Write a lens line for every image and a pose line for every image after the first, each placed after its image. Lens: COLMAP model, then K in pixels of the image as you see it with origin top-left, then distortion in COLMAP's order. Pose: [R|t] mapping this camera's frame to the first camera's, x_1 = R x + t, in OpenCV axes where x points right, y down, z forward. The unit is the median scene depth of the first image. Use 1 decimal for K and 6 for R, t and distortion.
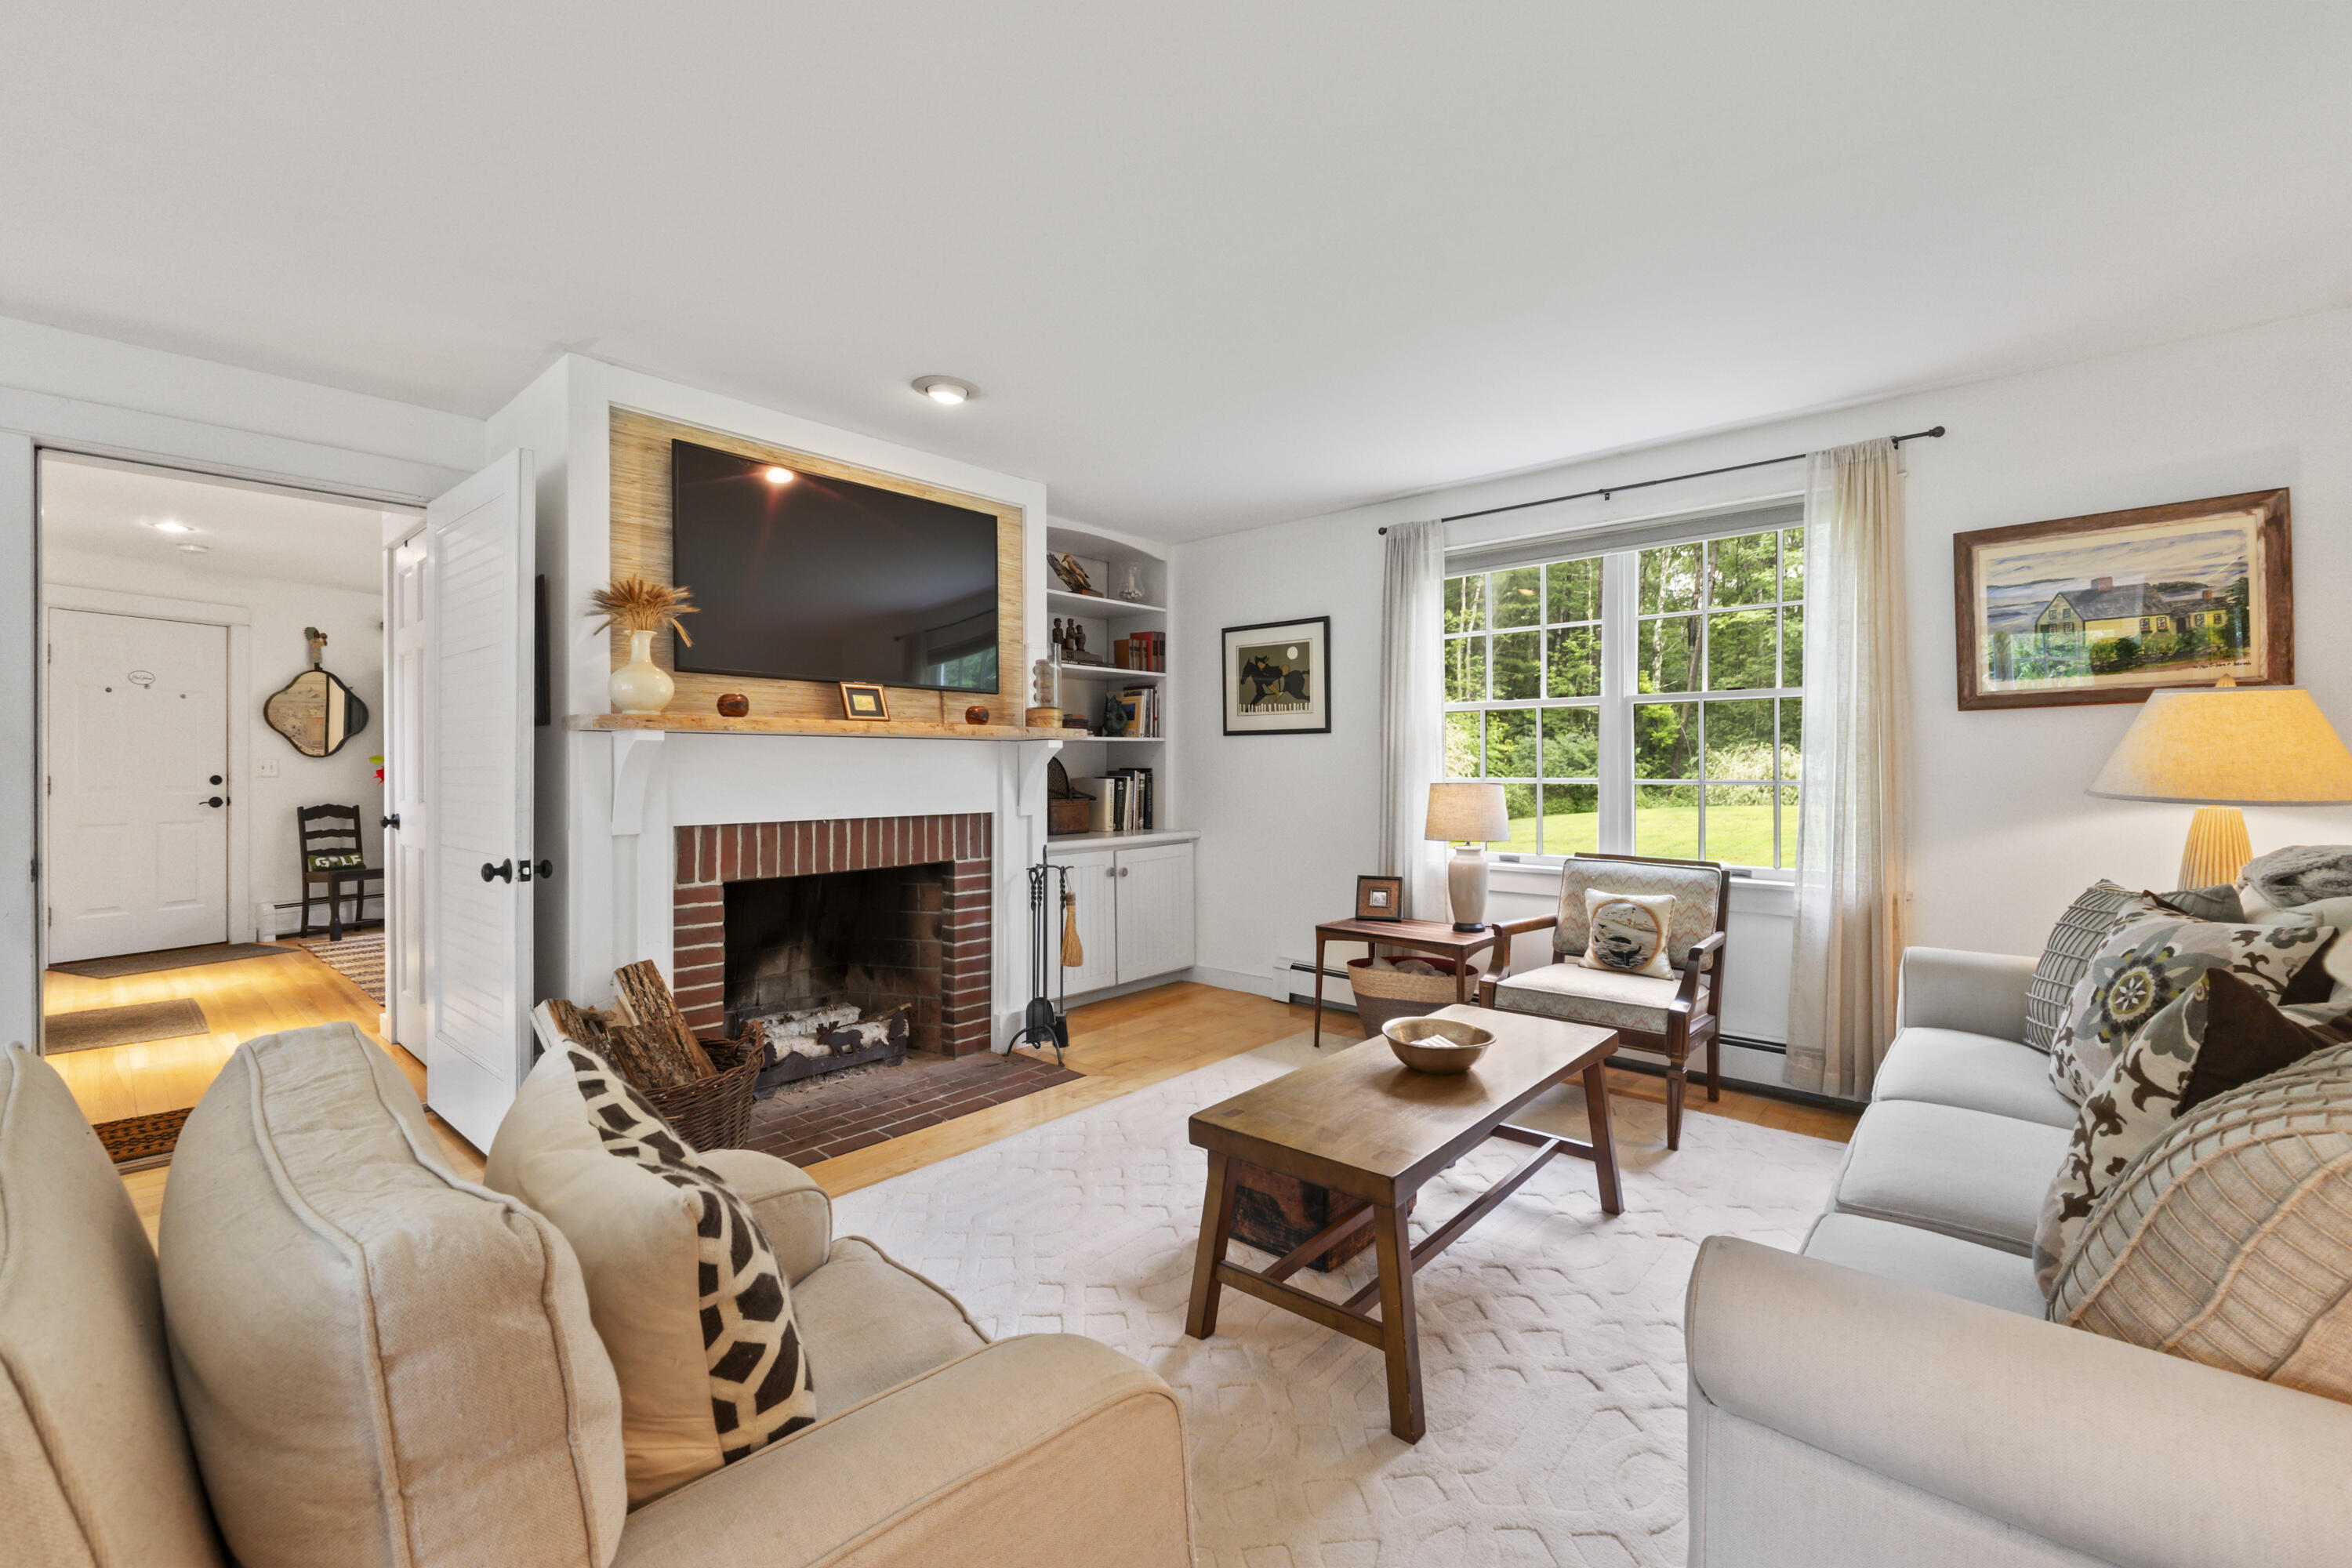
lens RADIAL K [[982.6, 0, 1172.7], [0, 982.6, 771.0], [0, 0, 1]] dist [-0.002944, -0.000945]
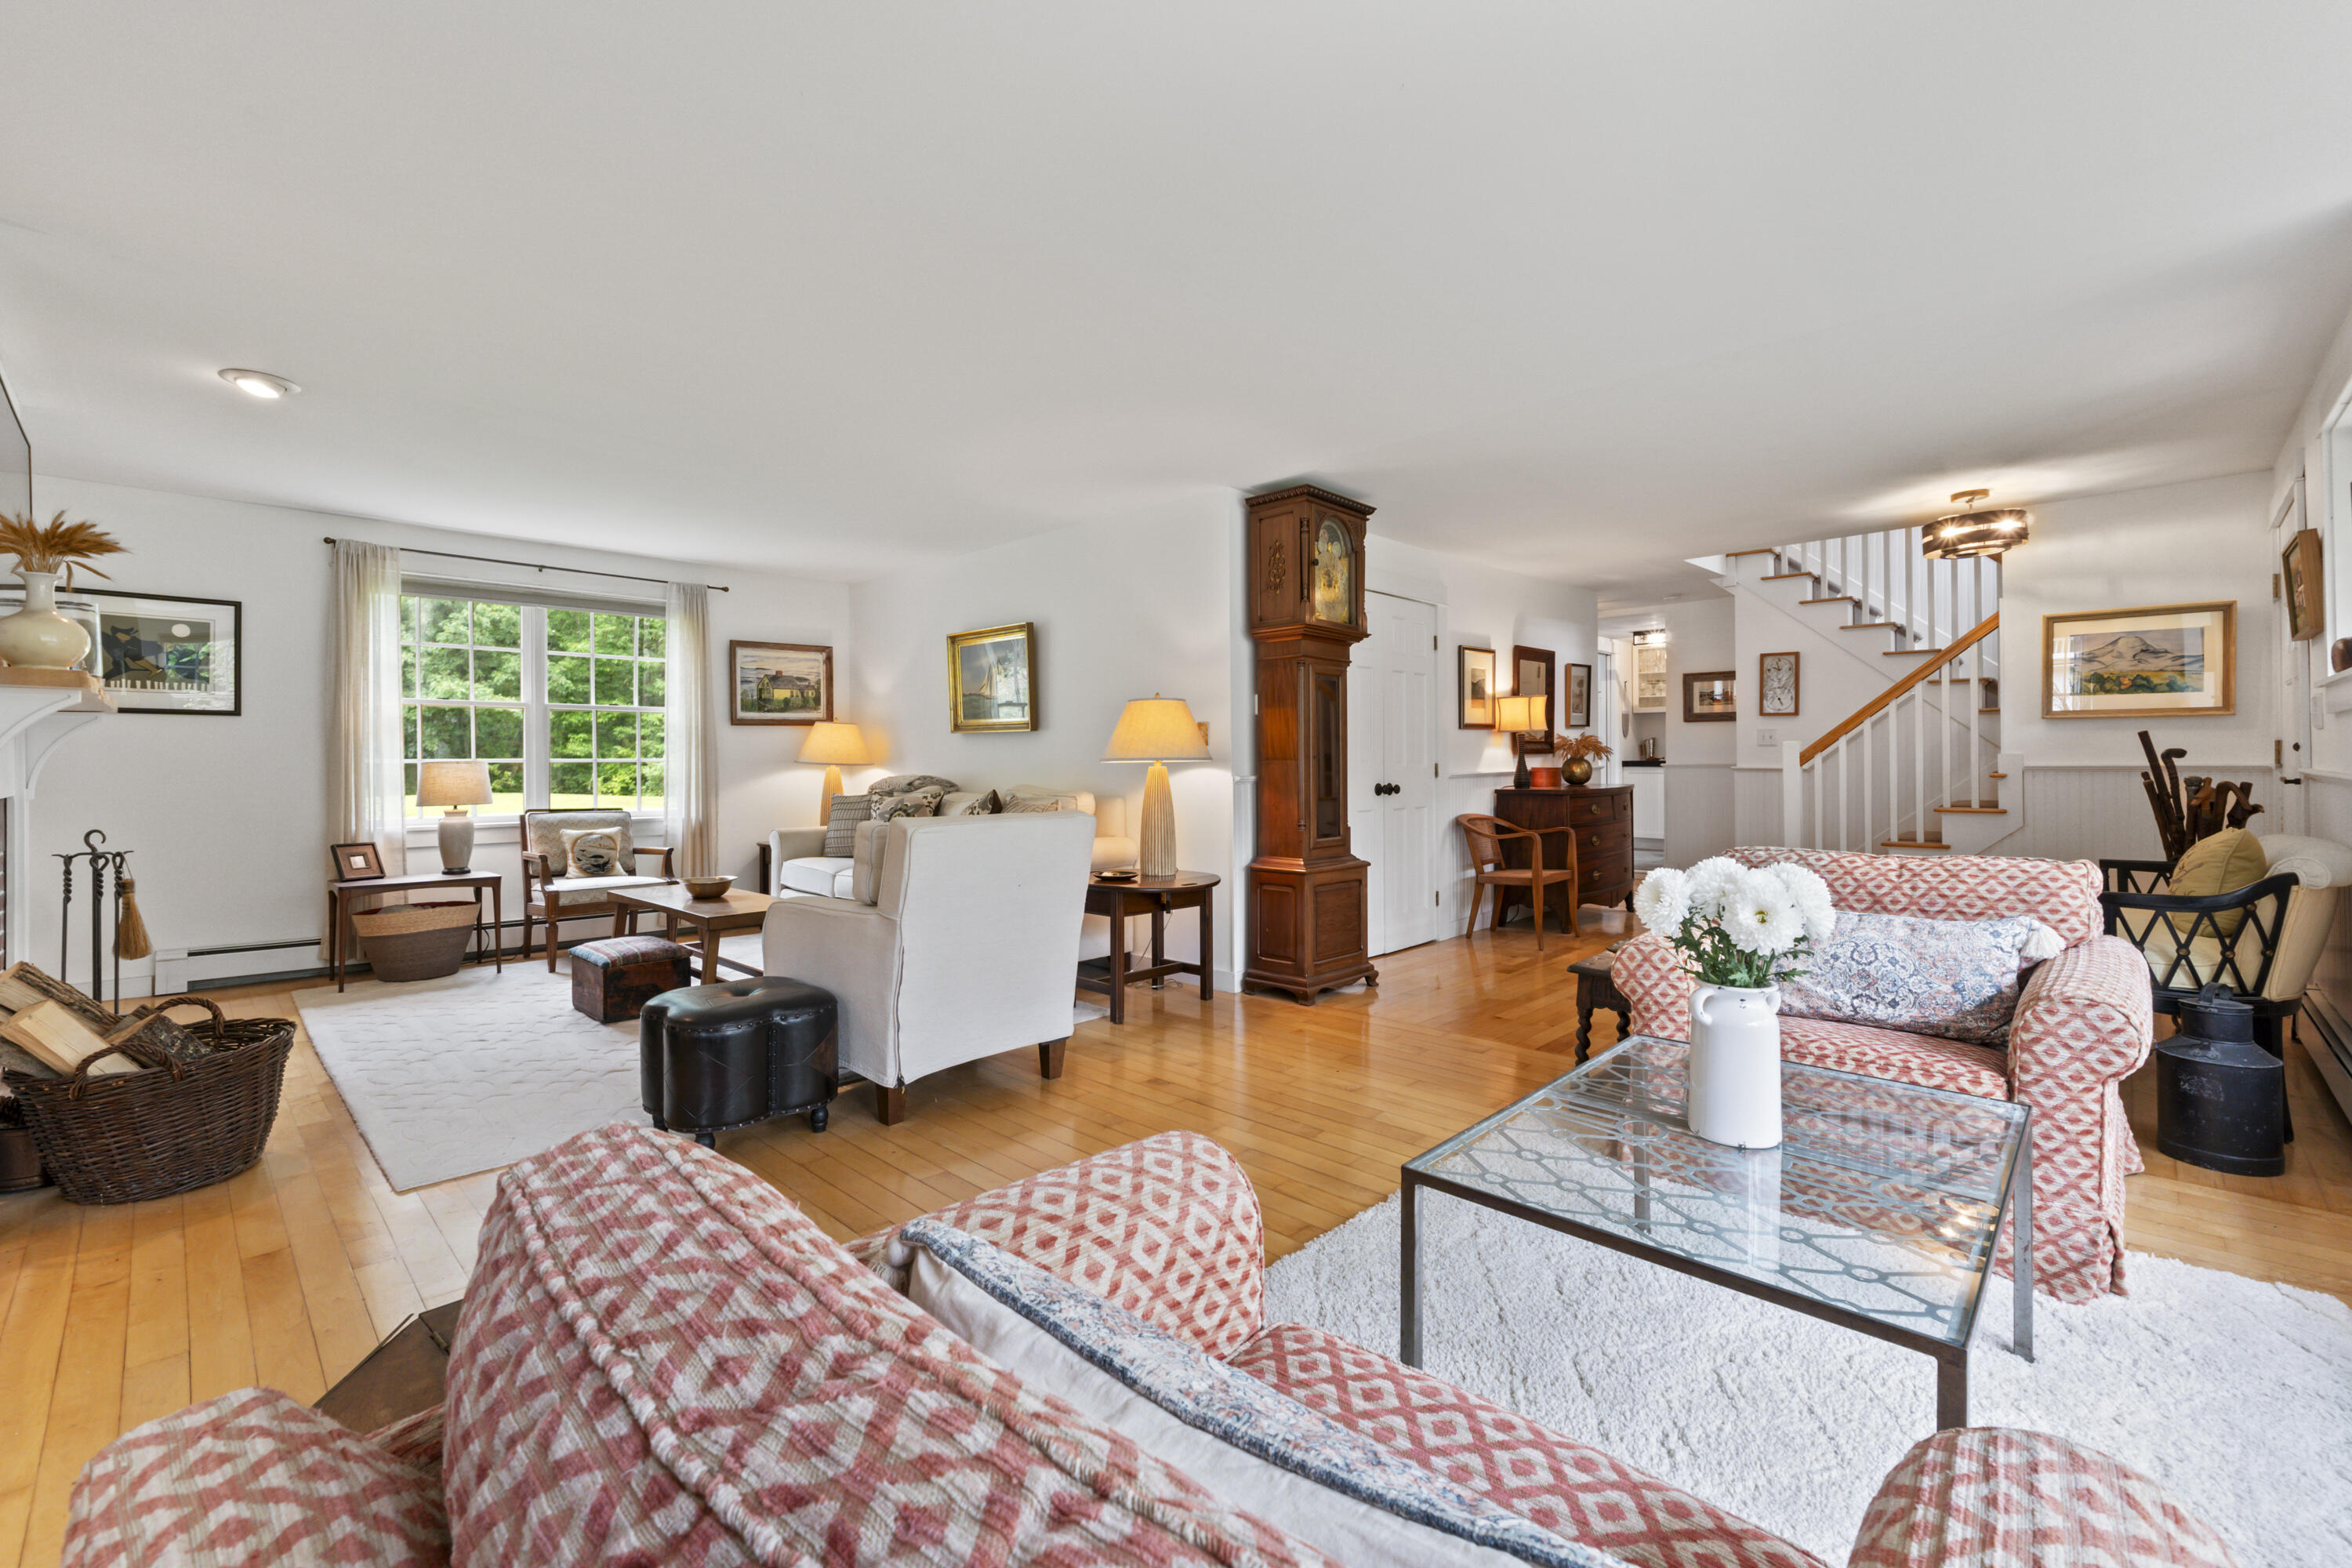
lens RADIAL K [[996.5, 0, 1168.3], [0, 996.5, 757.7], [0, 0, 1]] dist [-0.001404, -0.000430]
pose [[0.043310, 0.008831, 0.999023, -1.135572], [0.008846, 0.999918, -0.009223, 0.031494], [-0.999023, 0.009237, 0.043228, -0.014343]]
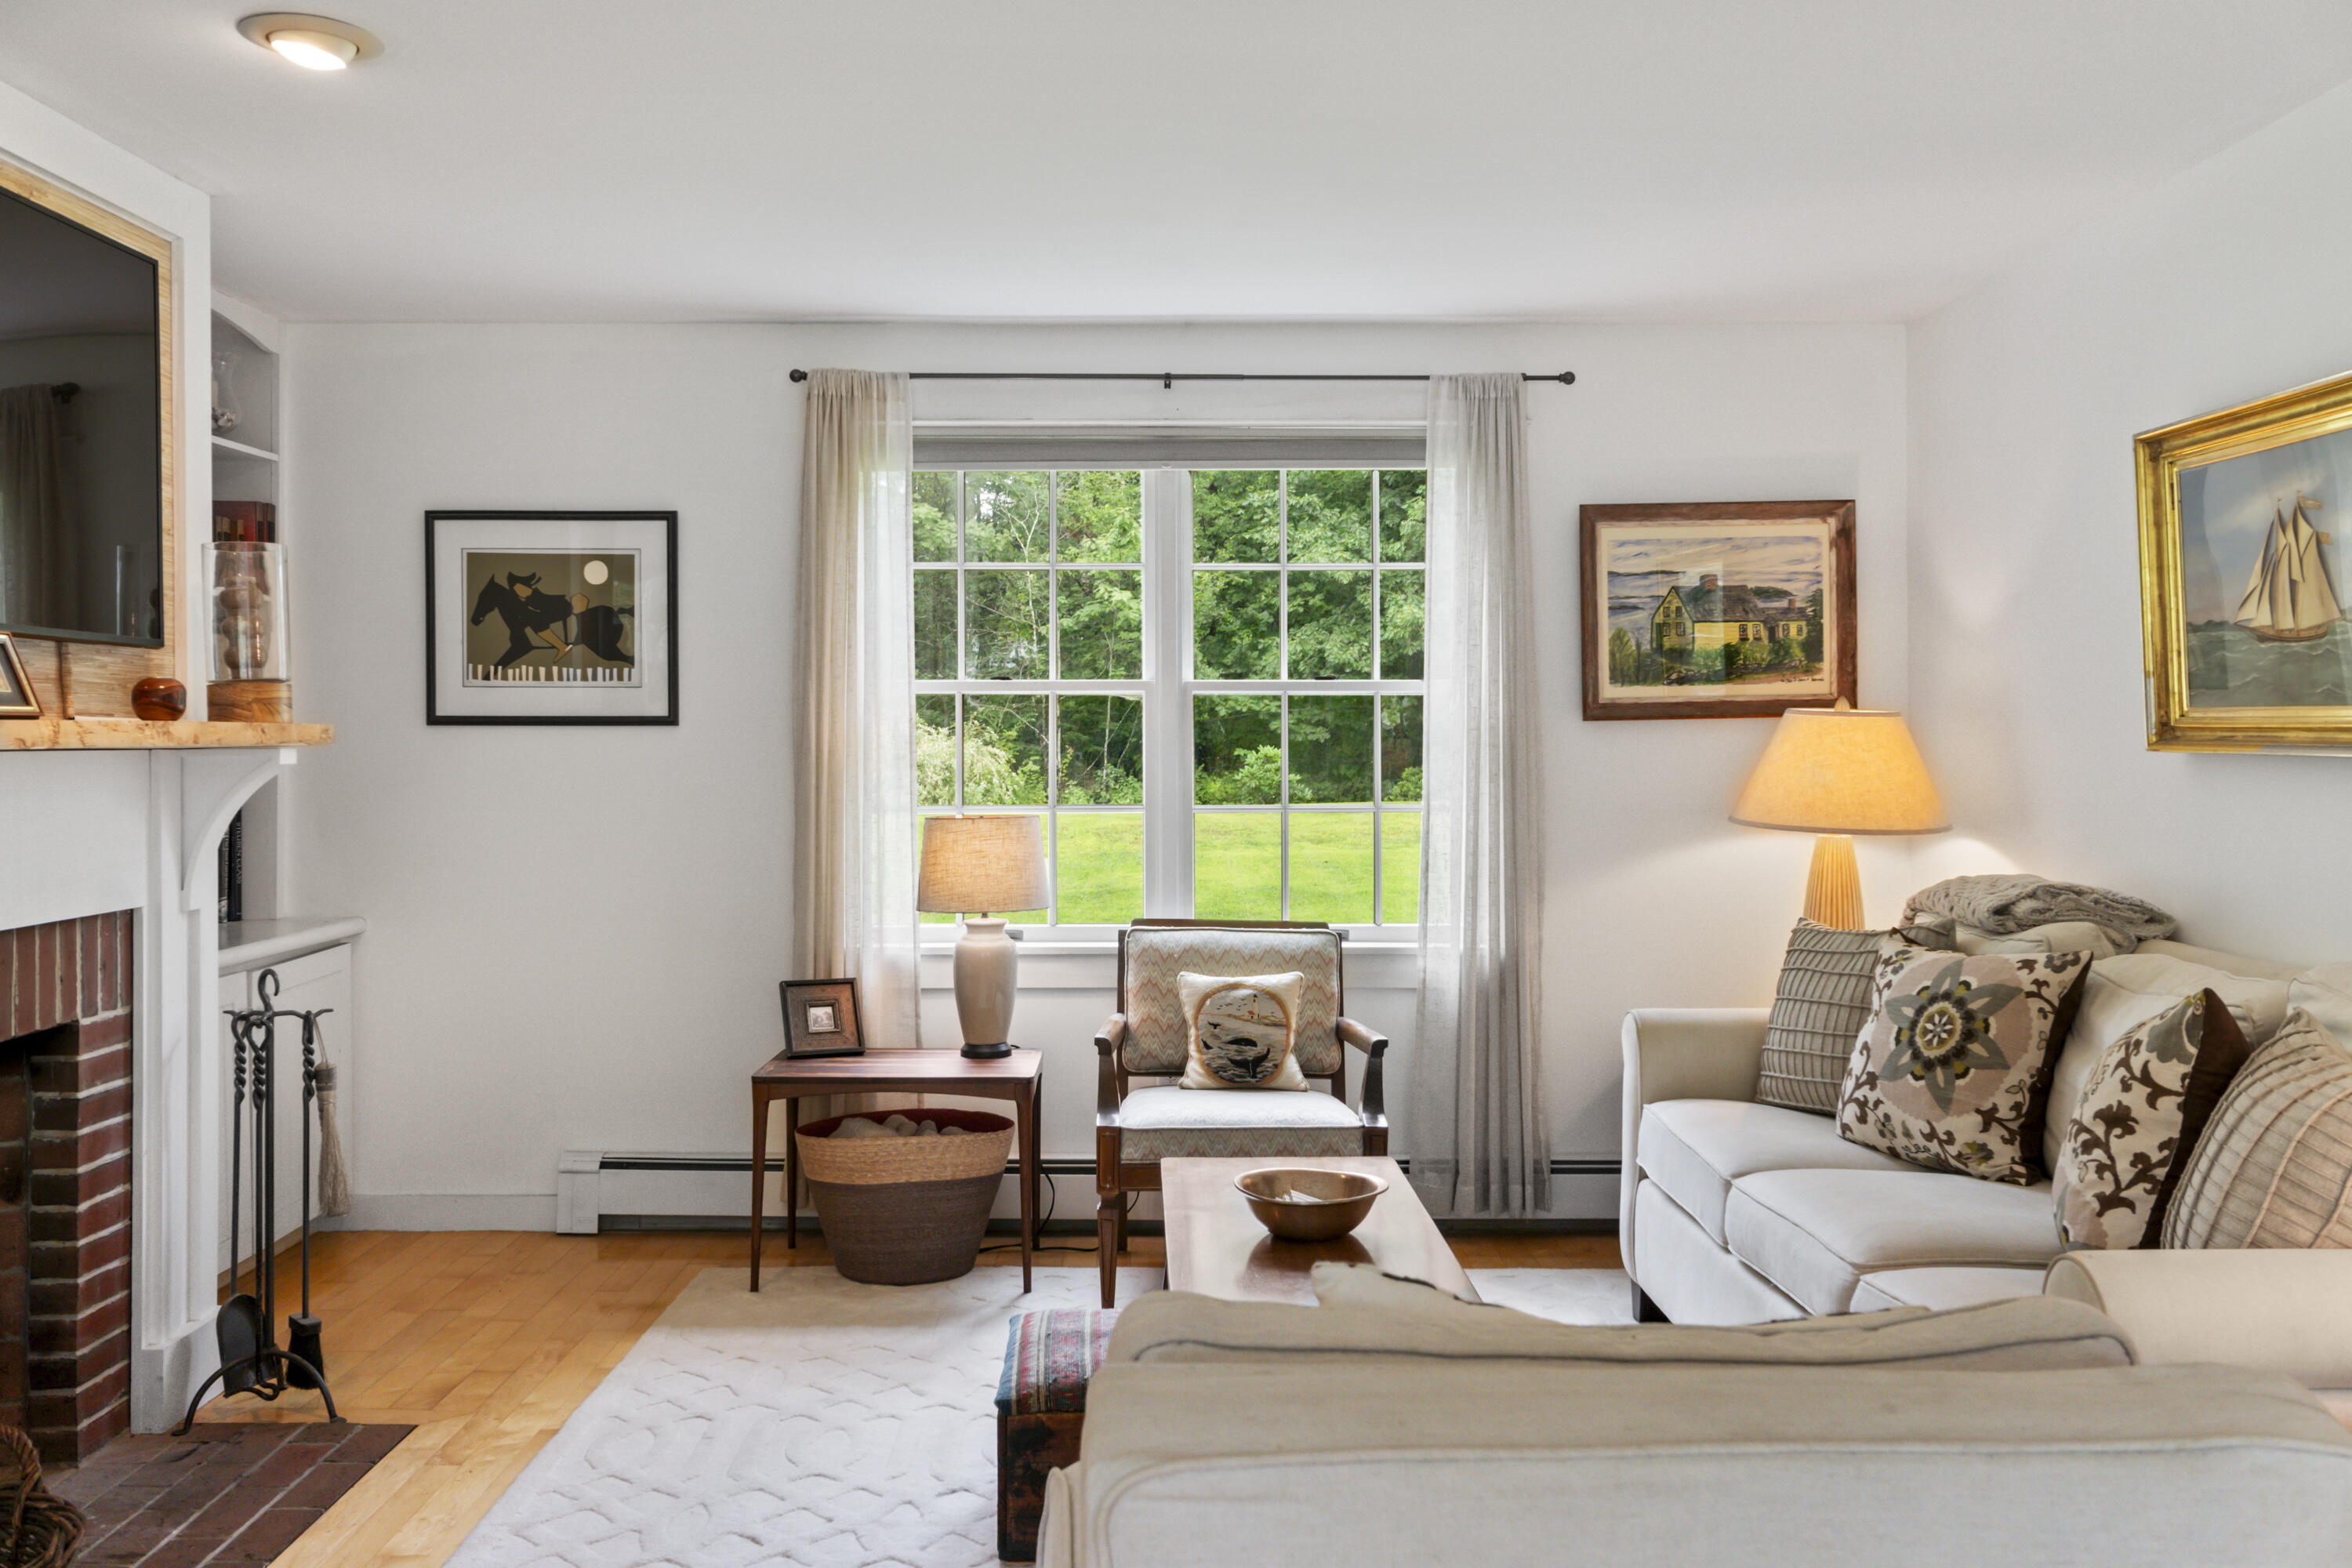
lens RADIAL K [[2010.2, 0, 1168.7], [0, 2010.2, 744.6], [0, 0, 1]] dist [0.010541, 0.003170]
pose [[0.741907, -0.000824, 0.670503, -0.526481], [0.001815, 0.999998, -0.000779, -0.036376], [-0.670501, 0.001795, 0.741907, -0.016095]]
